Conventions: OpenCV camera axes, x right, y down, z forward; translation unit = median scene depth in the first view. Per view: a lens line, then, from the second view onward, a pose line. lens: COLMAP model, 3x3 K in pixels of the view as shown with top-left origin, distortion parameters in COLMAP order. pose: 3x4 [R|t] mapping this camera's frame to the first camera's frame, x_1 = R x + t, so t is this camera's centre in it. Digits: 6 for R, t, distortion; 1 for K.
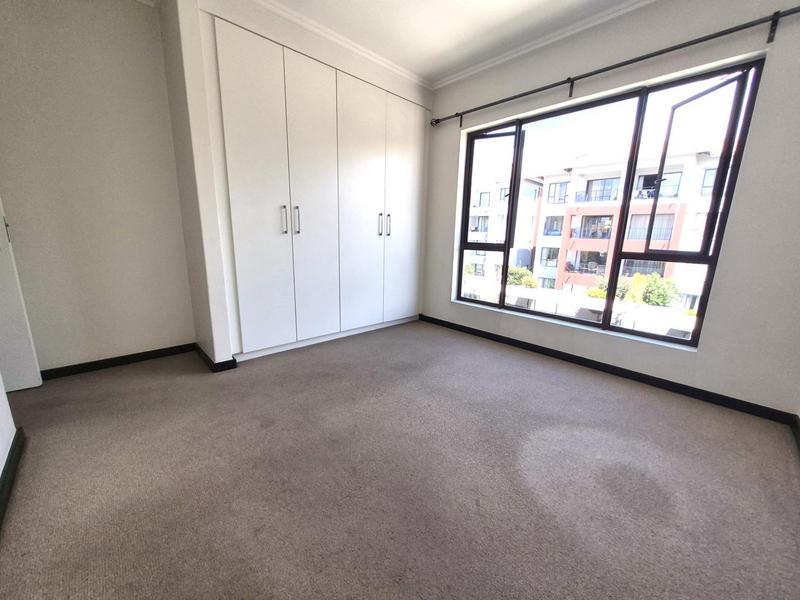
lens RADIAL K [[312.3, 0, 407.0], [0, 312.3, 301.9], [0, 0, 1]] dist [0.001136, -0.000429]
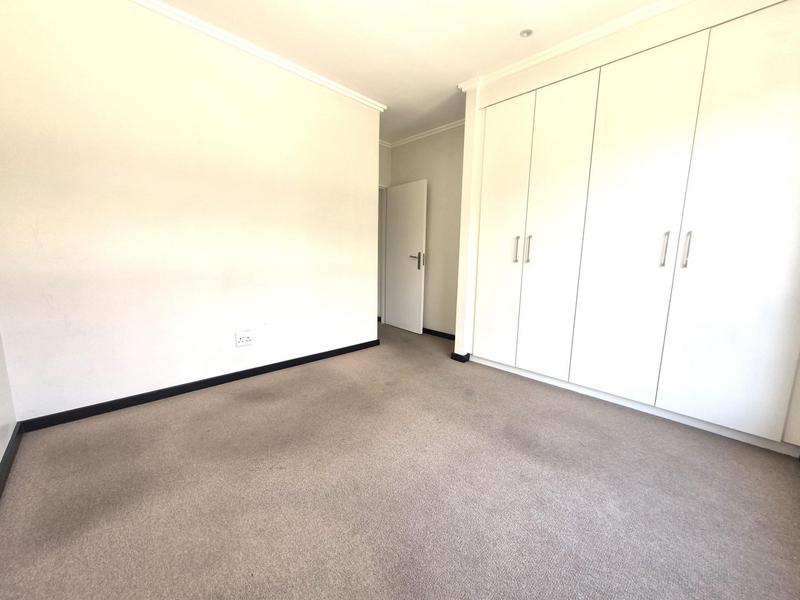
lens RADIAL K [[312.3, 0, 407.0], [0, 312.3, 301.9], [0, 0, 1]] dist [0.001136, -0.000429]
pose [[0.020096, 0.124053, -0.992072, 0.737479], [-0.230236, 0.966178, 0.116152, -0.135568], [0.972927, 0.226076, 0.047978, 0.676006]]
